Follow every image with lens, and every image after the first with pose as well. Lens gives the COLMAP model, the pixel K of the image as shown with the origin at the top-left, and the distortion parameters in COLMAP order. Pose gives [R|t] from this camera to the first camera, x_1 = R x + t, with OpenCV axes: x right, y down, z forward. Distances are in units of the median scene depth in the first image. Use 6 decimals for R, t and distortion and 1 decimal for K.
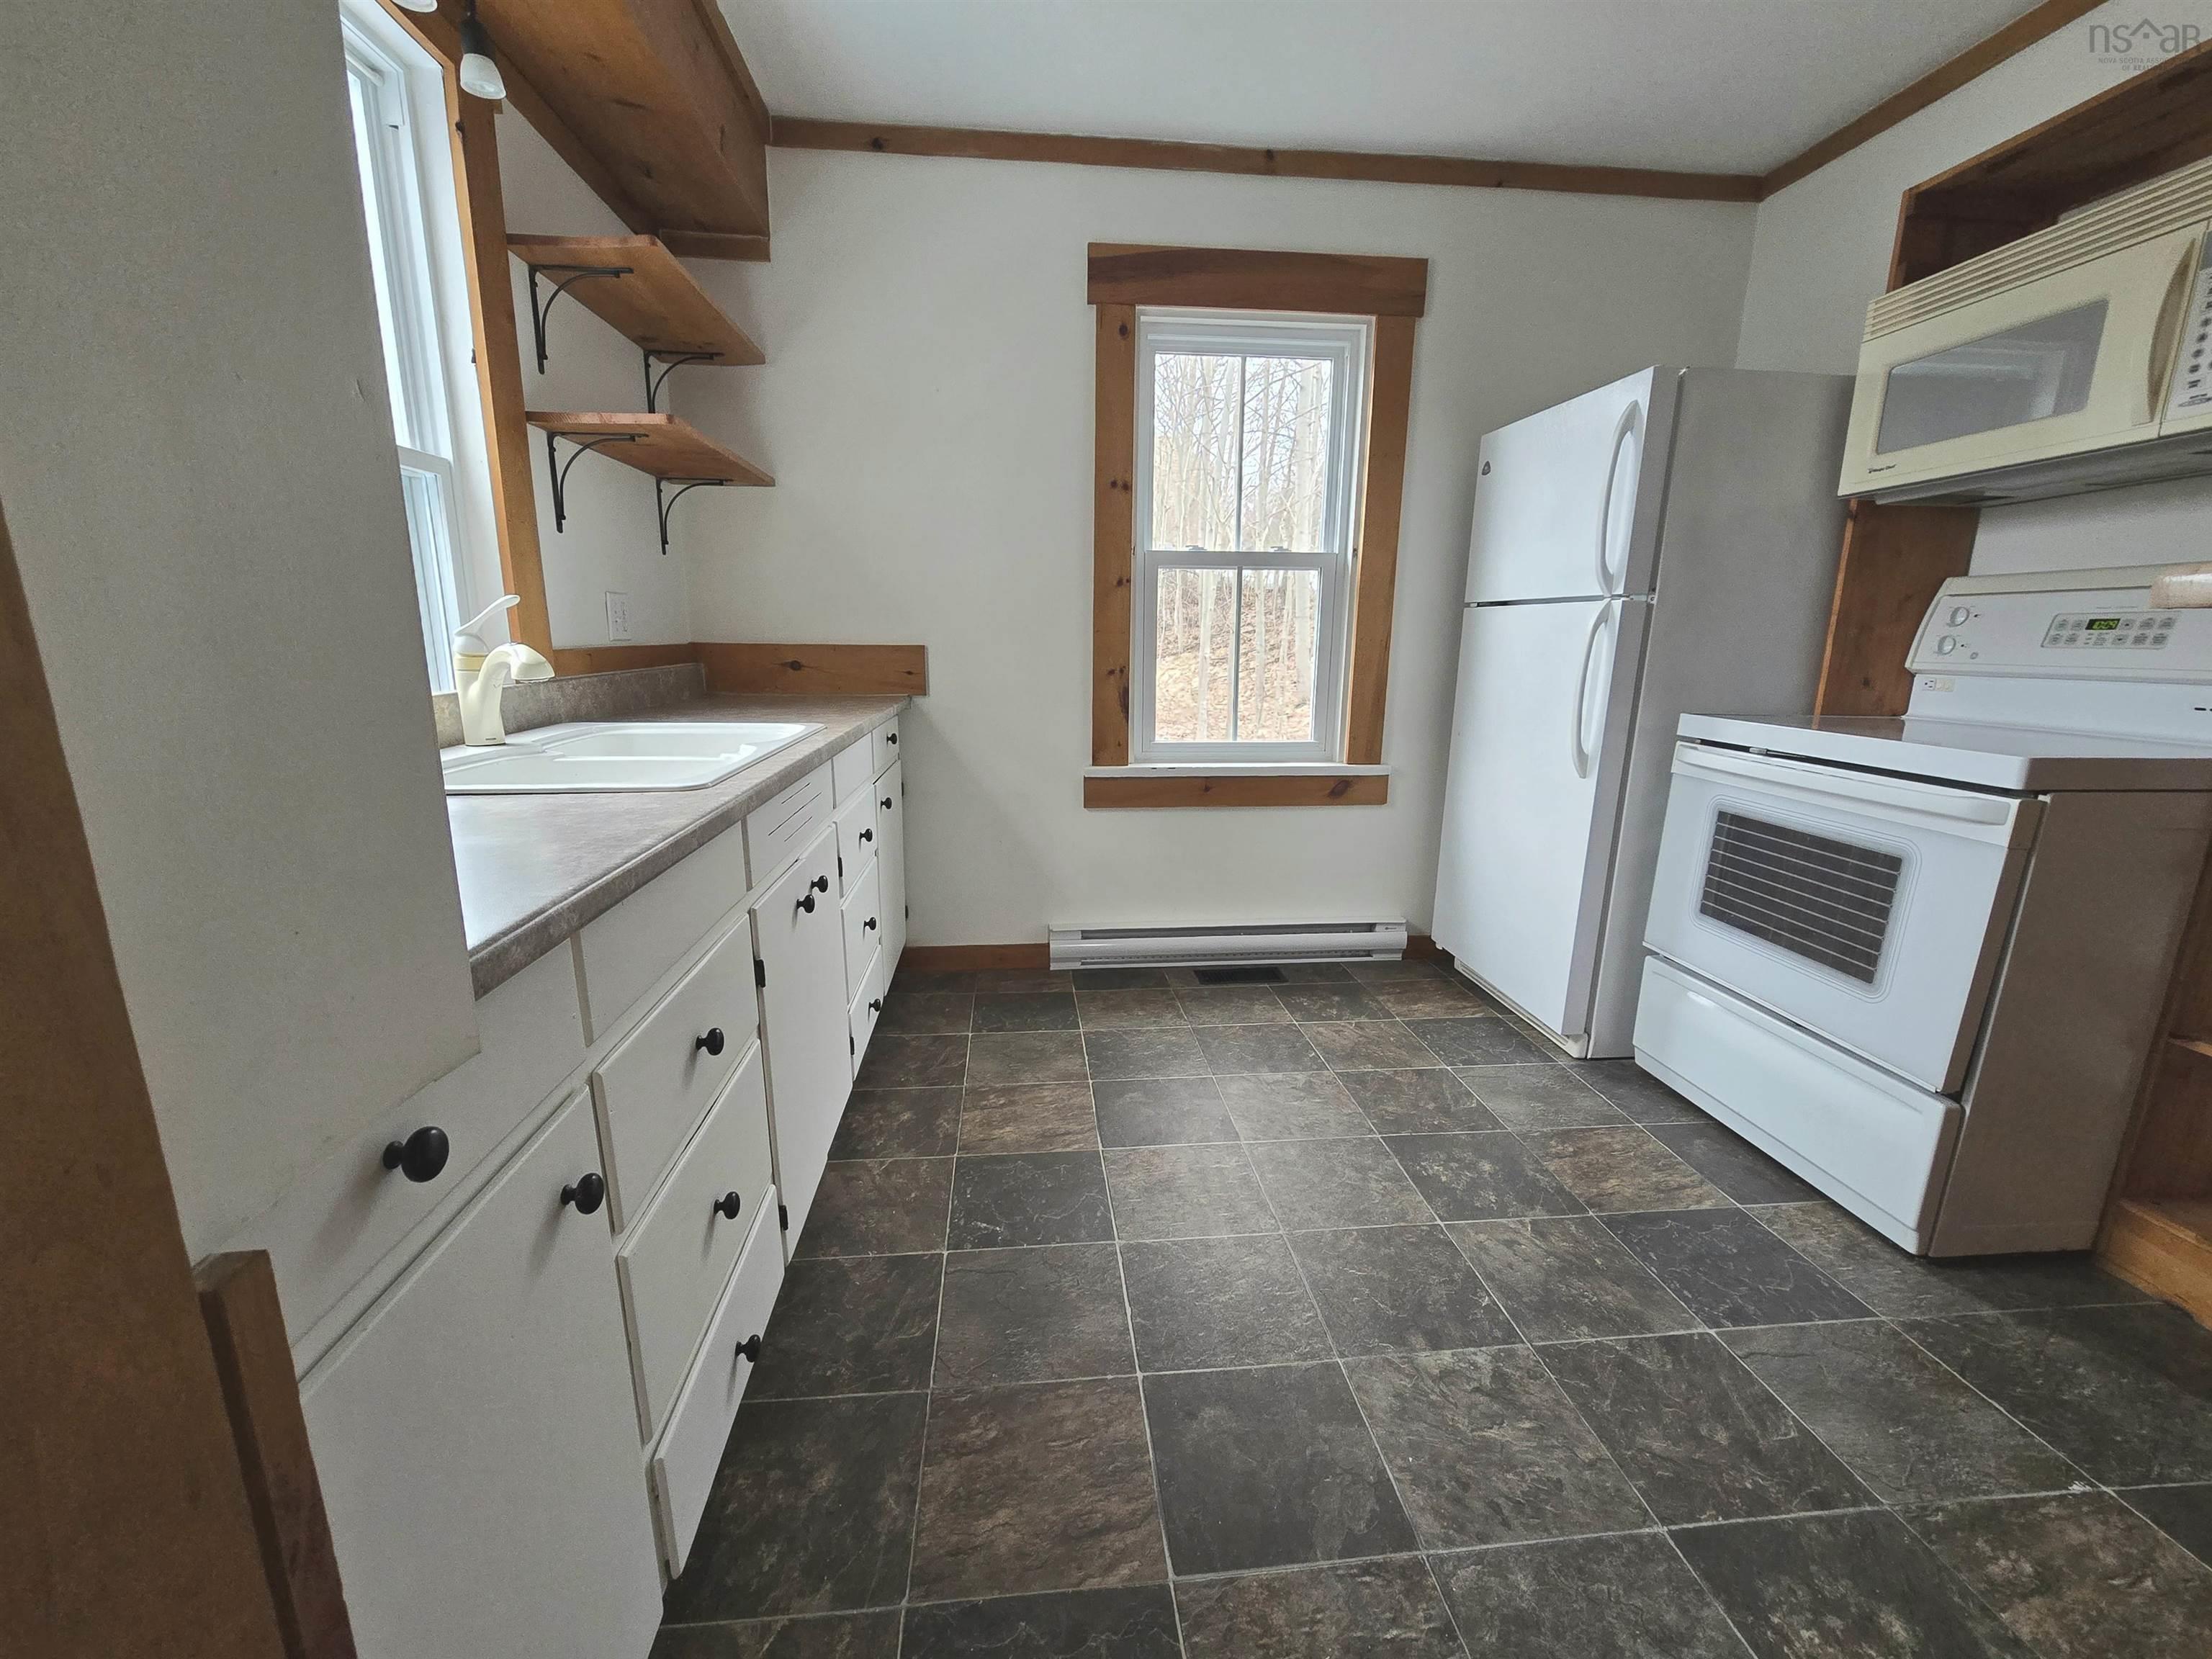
lens RADIAL K [[921.4, 0, 1106.0], [0, 921.4, 829.5], [0, 0, 1]] dist [-0.000256, -0.006795]
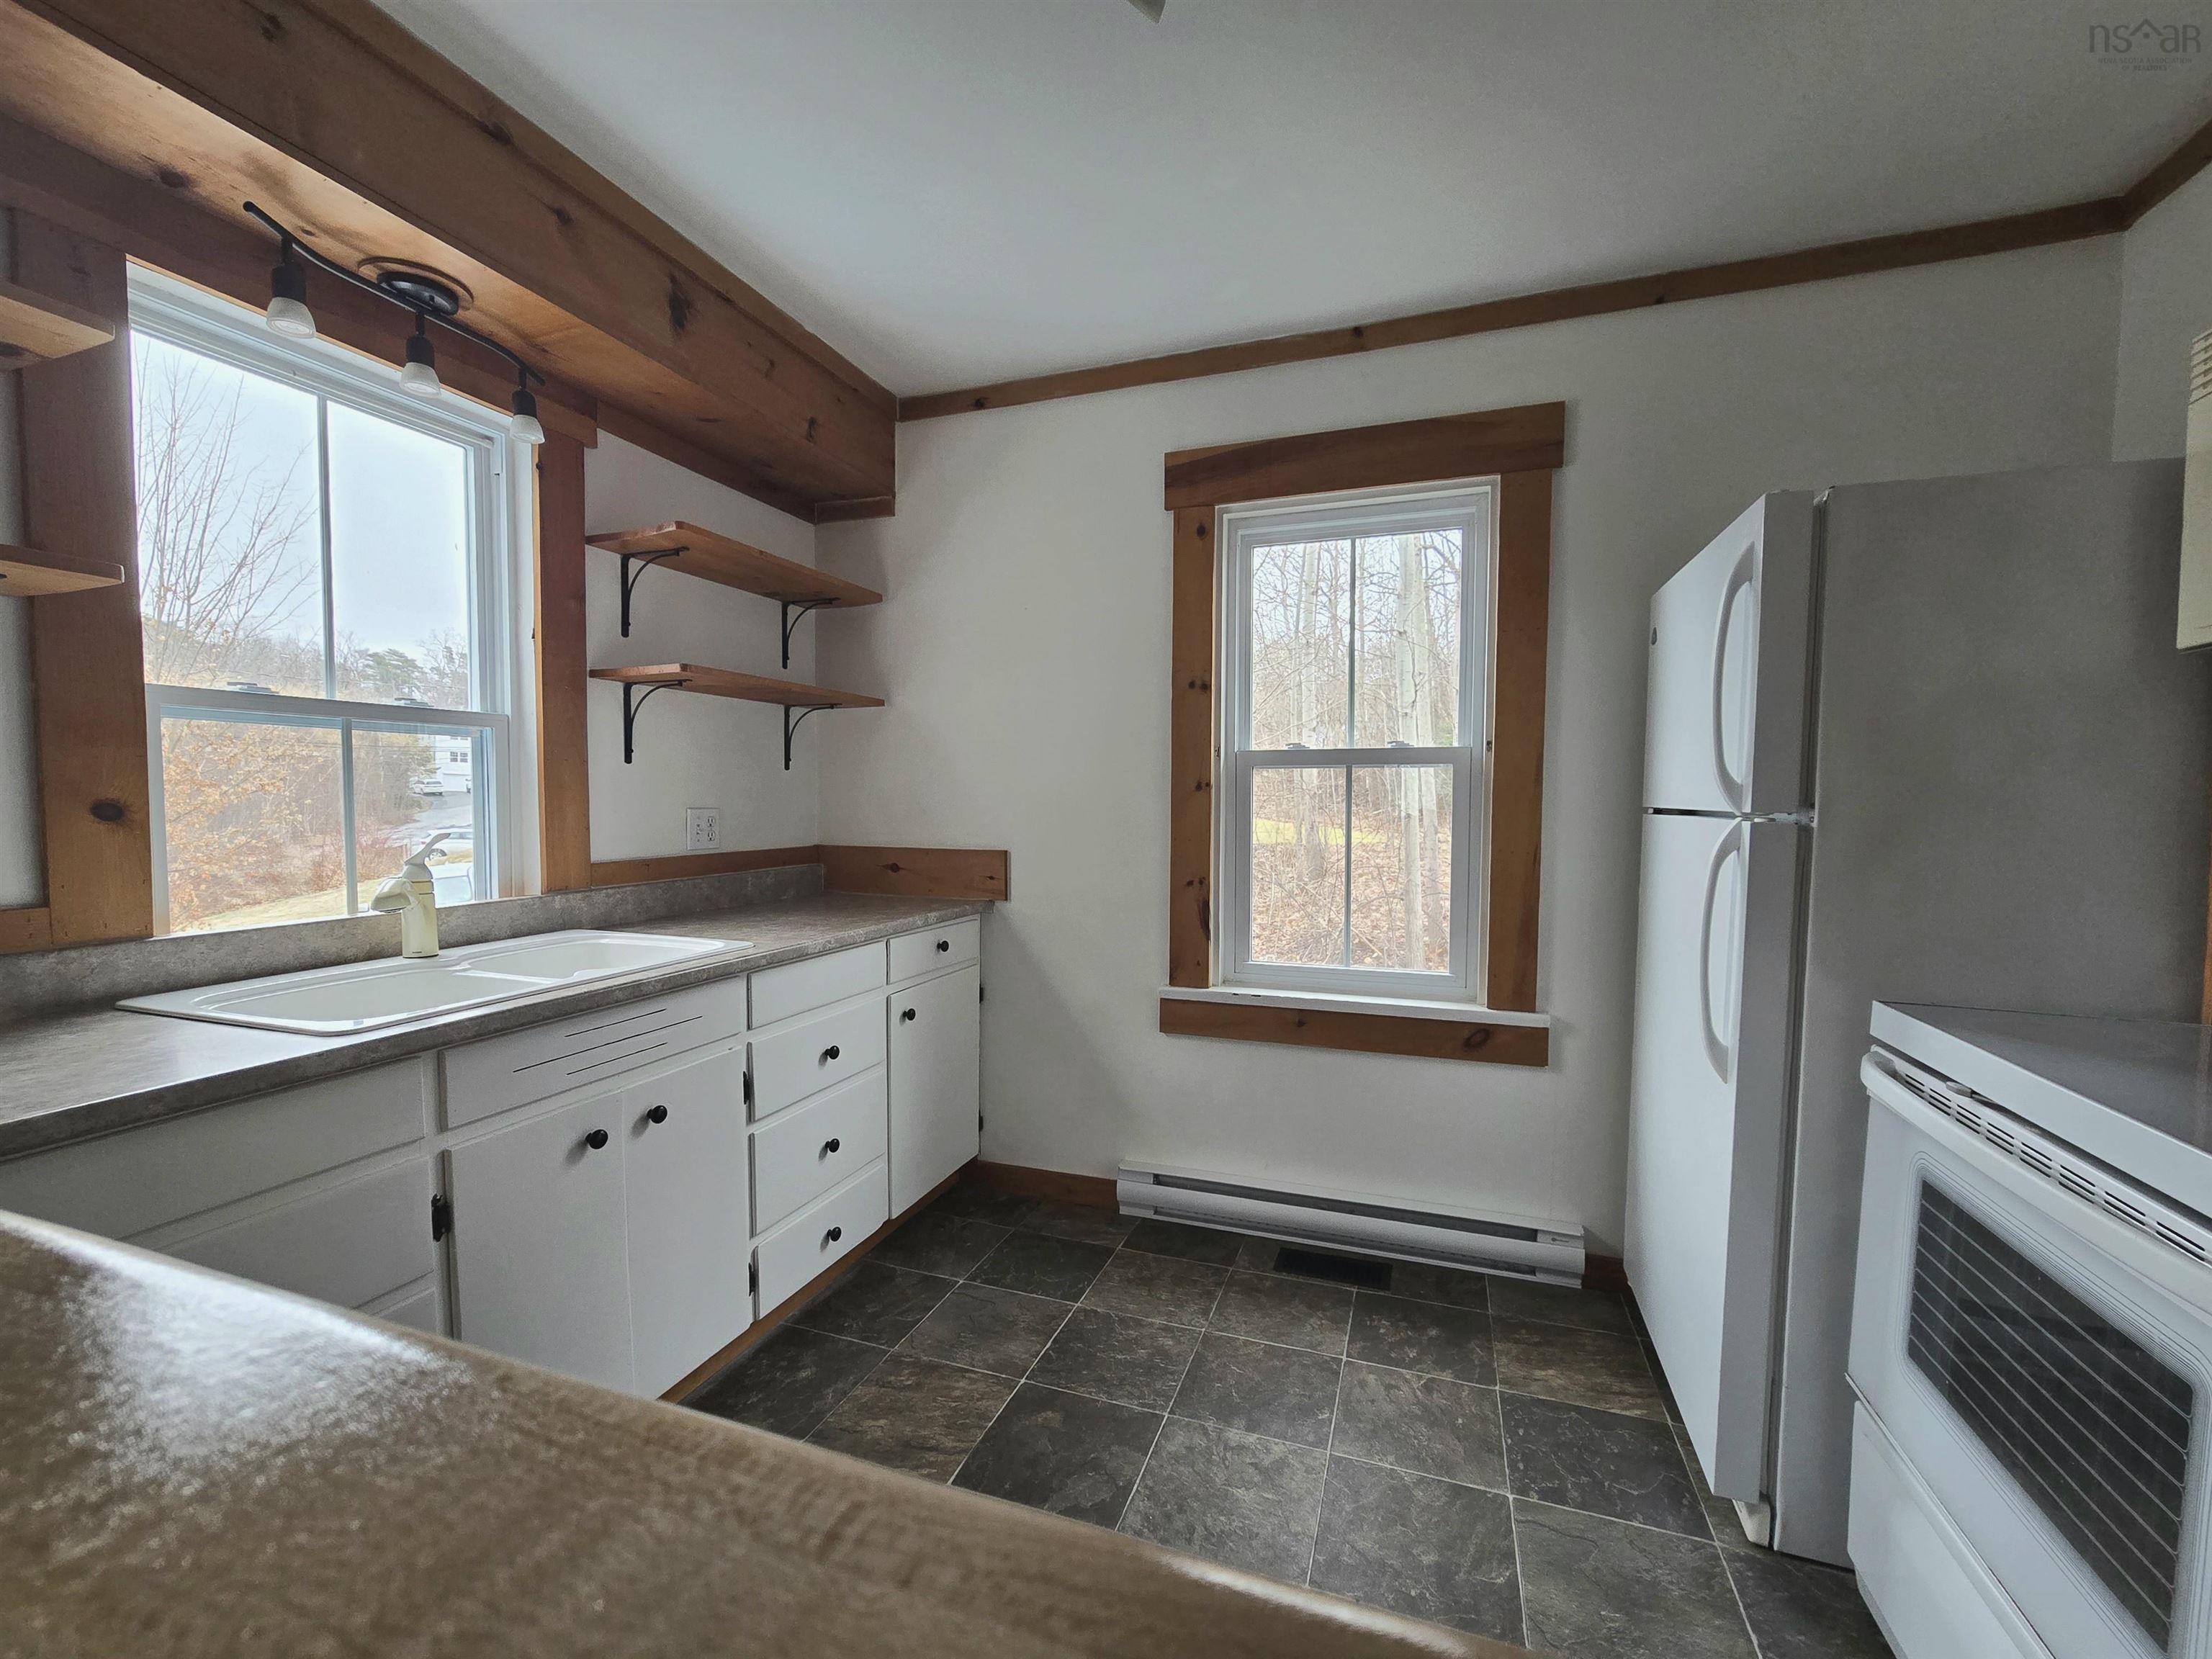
lens RADIAL K [[912.5, 0, 1106.0], [0, 912.5, 829.5], [0, 0, 1]] dist [-0.005068, -0.000365]
pose [[0.904510, 0.009283, -0.426352, 0.324390], [-0.085103, 0.983582, -0.159133, -0.076151], [0.417875, 0.180221, 0.890450, 0.167013]]
